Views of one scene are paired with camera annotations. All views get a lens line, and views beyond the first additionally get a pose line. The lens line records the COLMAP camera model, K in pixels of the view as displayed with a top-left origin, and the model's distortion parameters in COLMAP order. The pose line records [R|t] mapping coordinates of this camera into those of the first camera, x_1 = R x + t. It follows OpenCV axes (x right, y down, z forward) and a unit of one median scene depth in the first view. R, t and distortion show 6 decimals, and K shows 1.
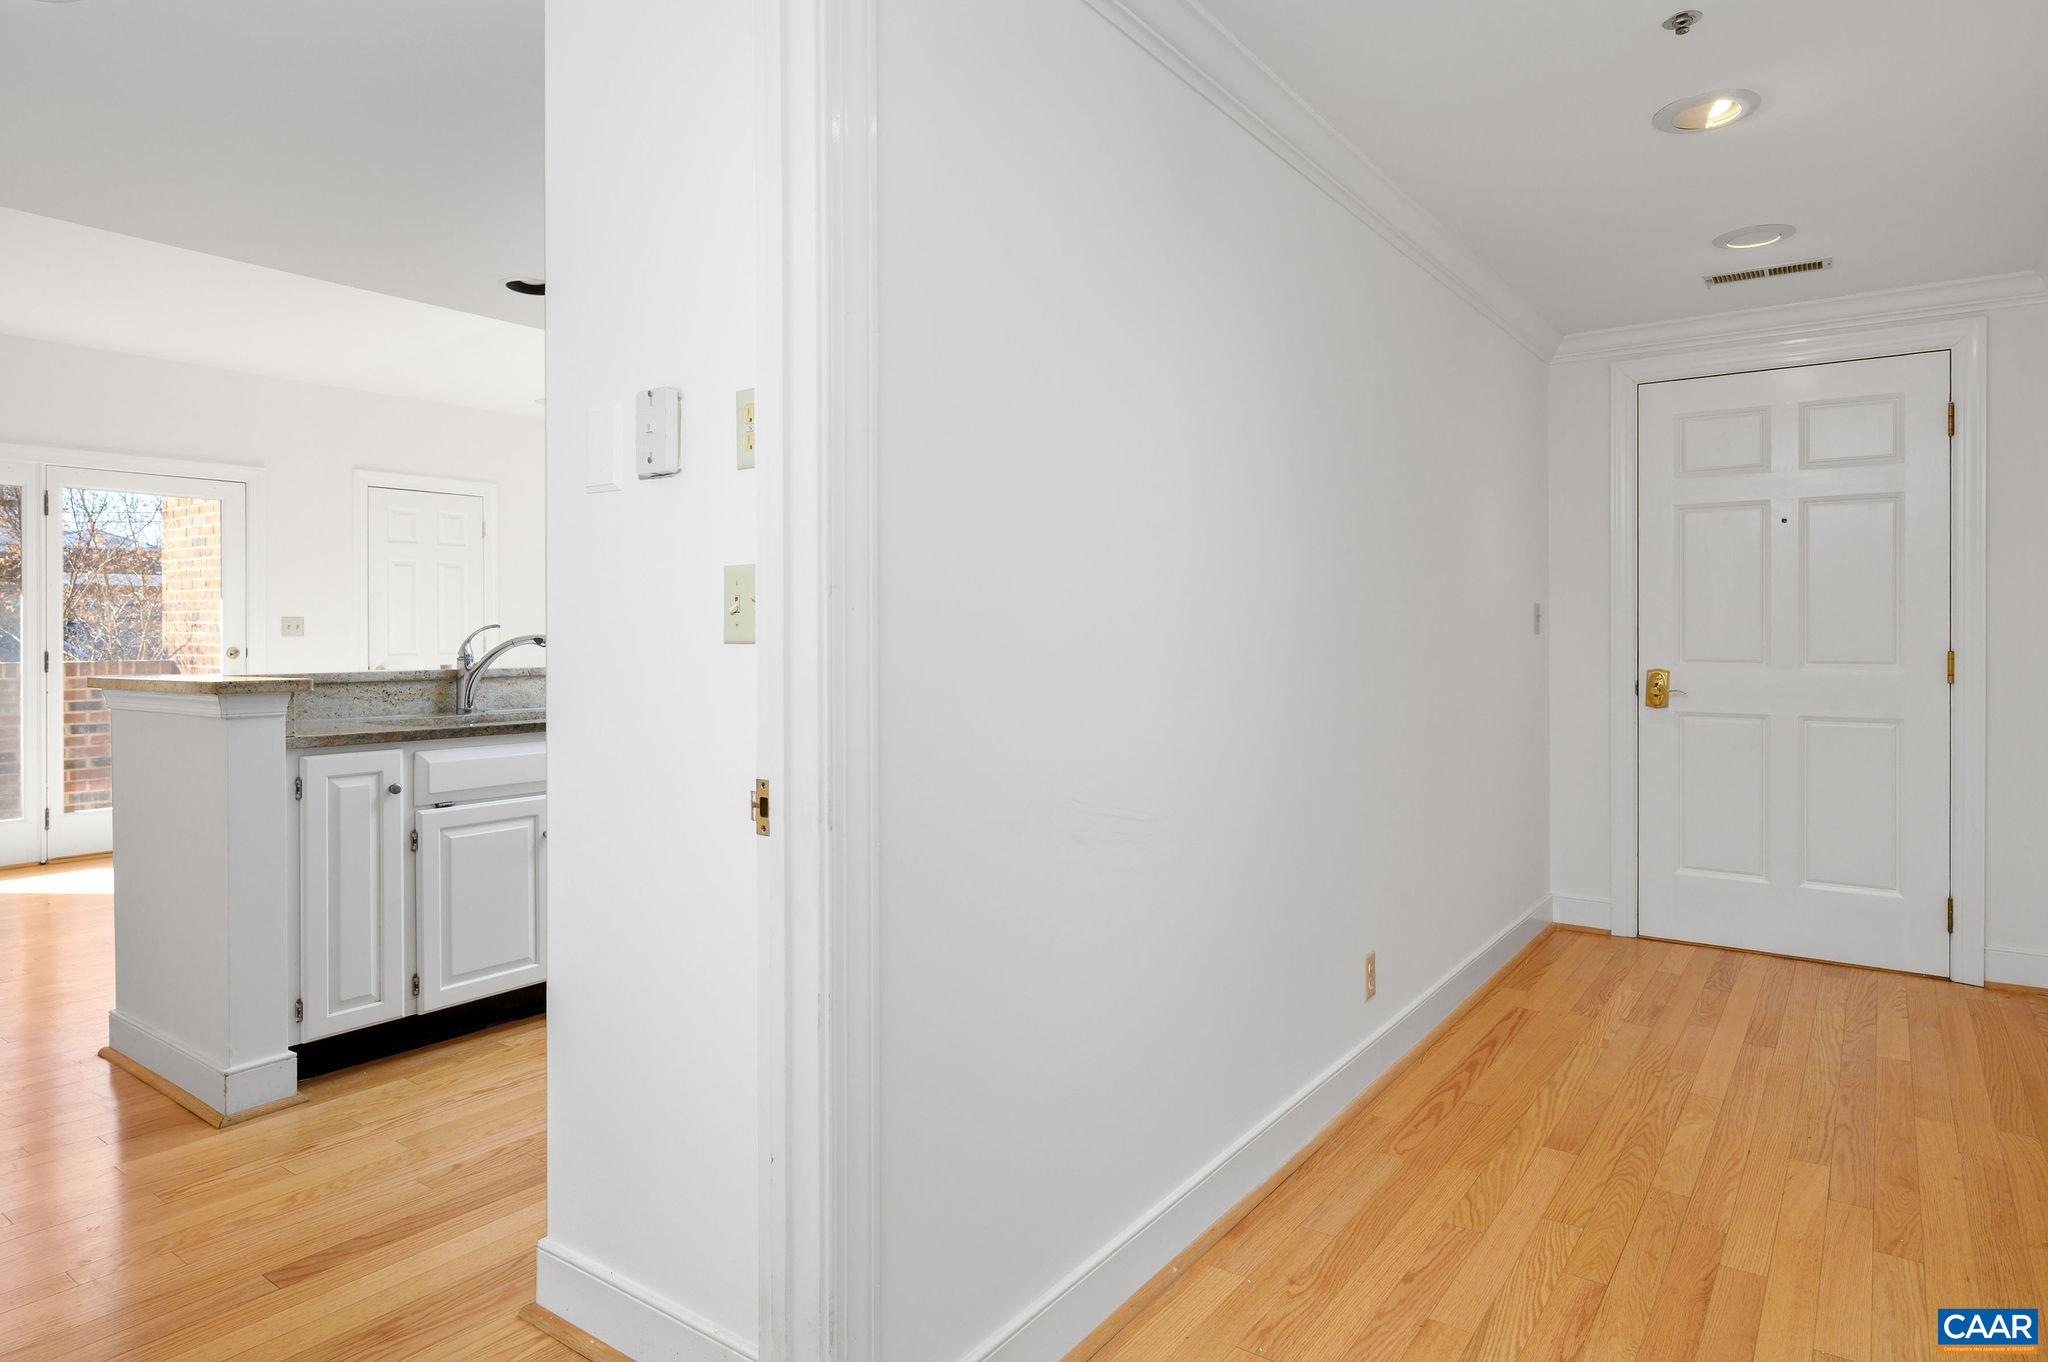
lens RADIAL K [[1204.5, 0, 999.6], [0, 1204.5, 635.1], [0, 0, 1]] dist [0.004228, -0.002178]
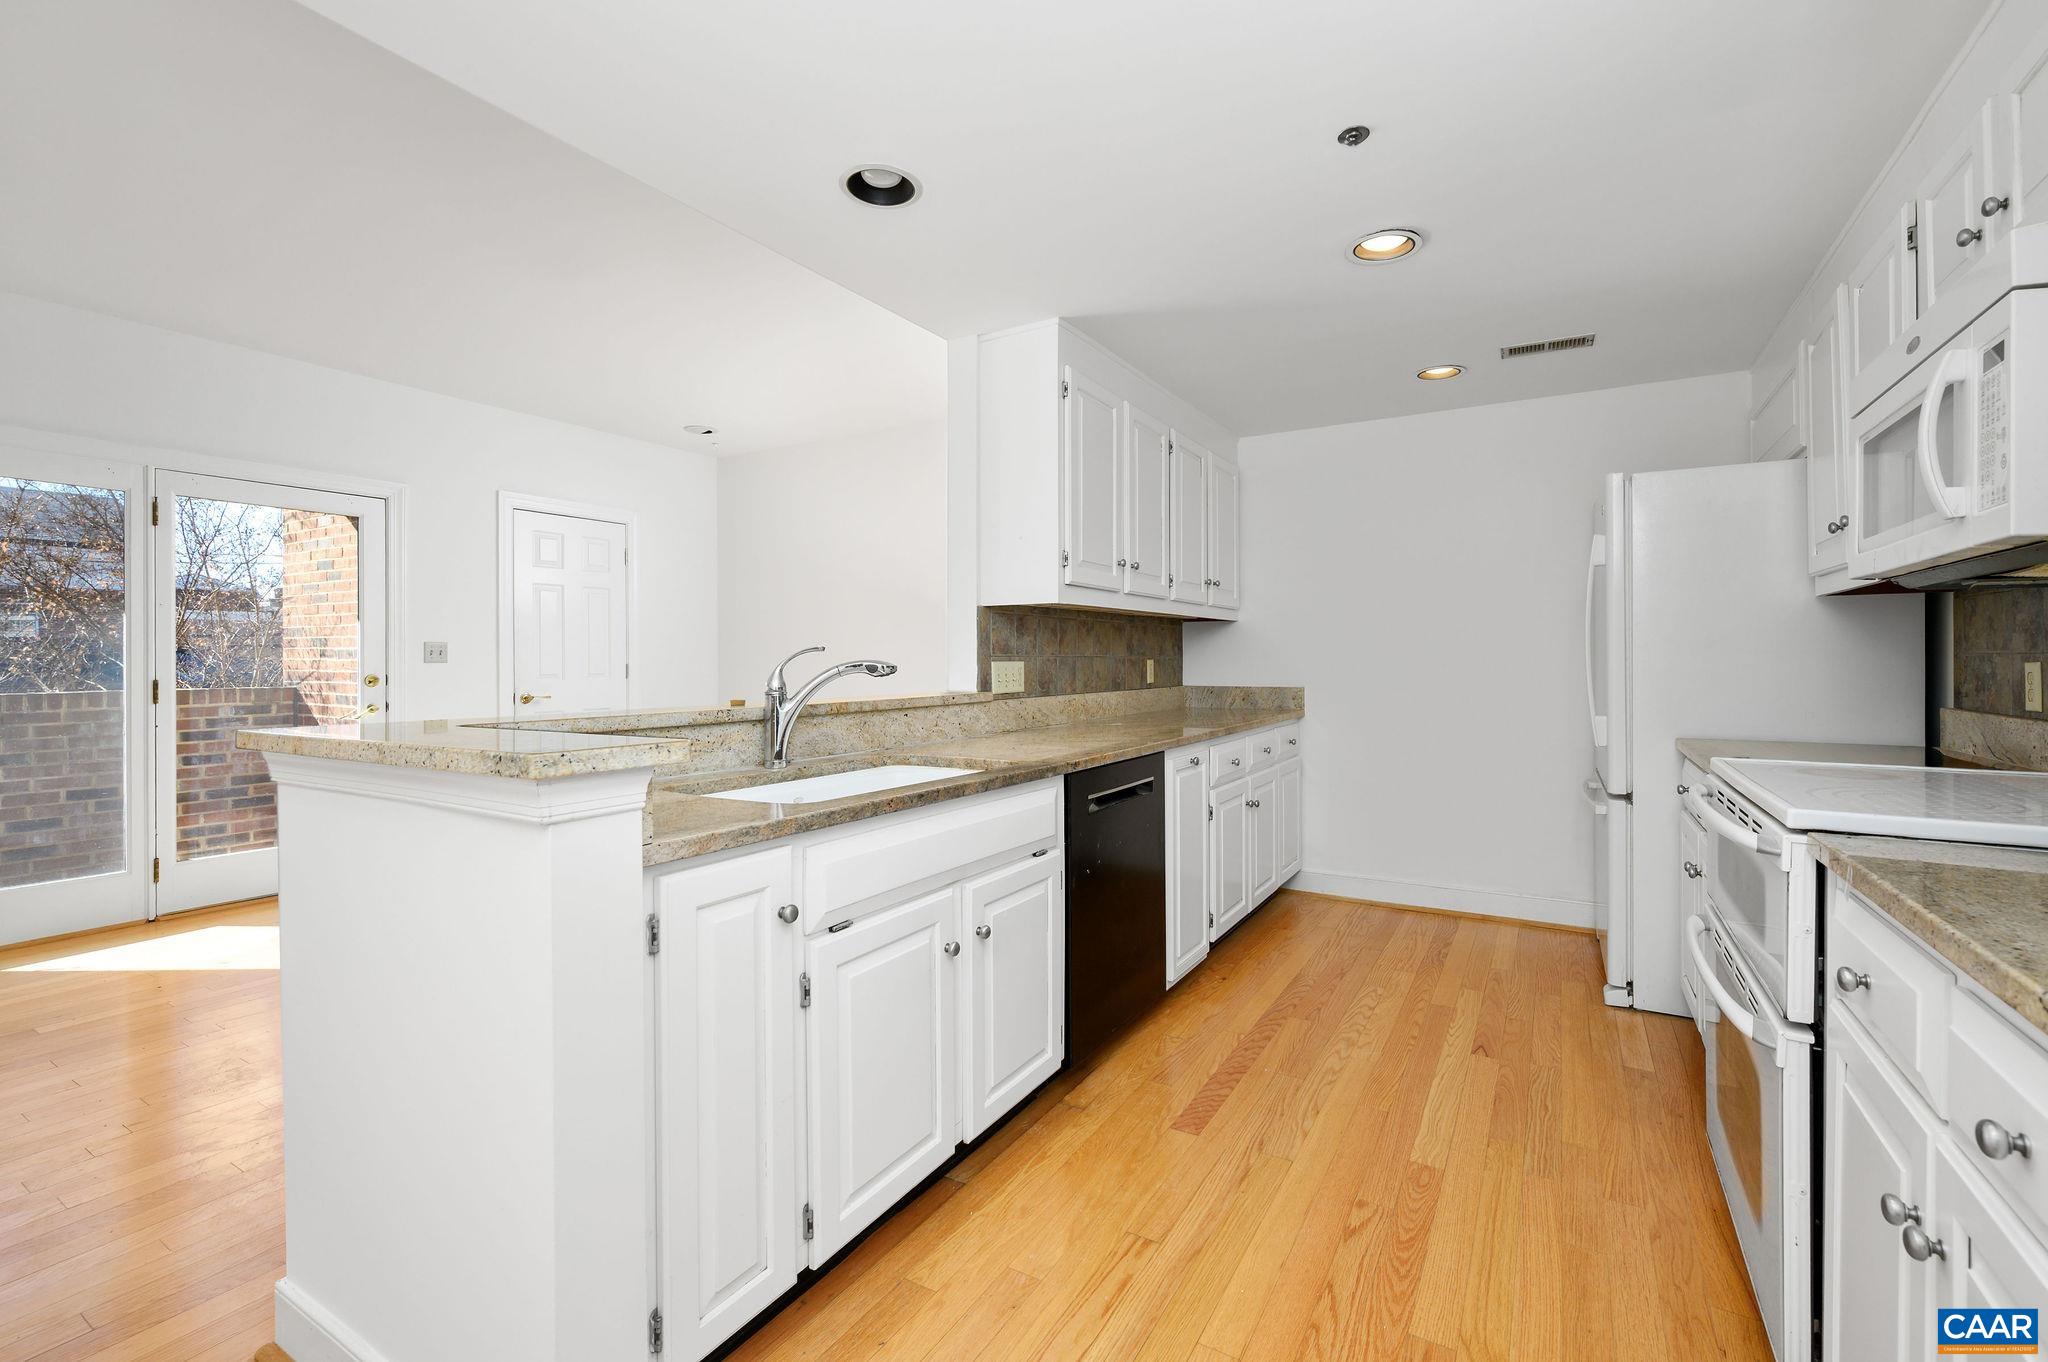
lens RADIAL K [[896.4, 0, 1024.7], [0, 896.4, 670.6], [0, 0, 1]] dist [-0.009034, 0.000626]
pose [[0.994414, 0.002559, 0.105520, -0.189204], [-0.003129, 0.999981, 0.005235, 0.001826], [-0.105505, -0.005536, 0.994403, 0.239564]]
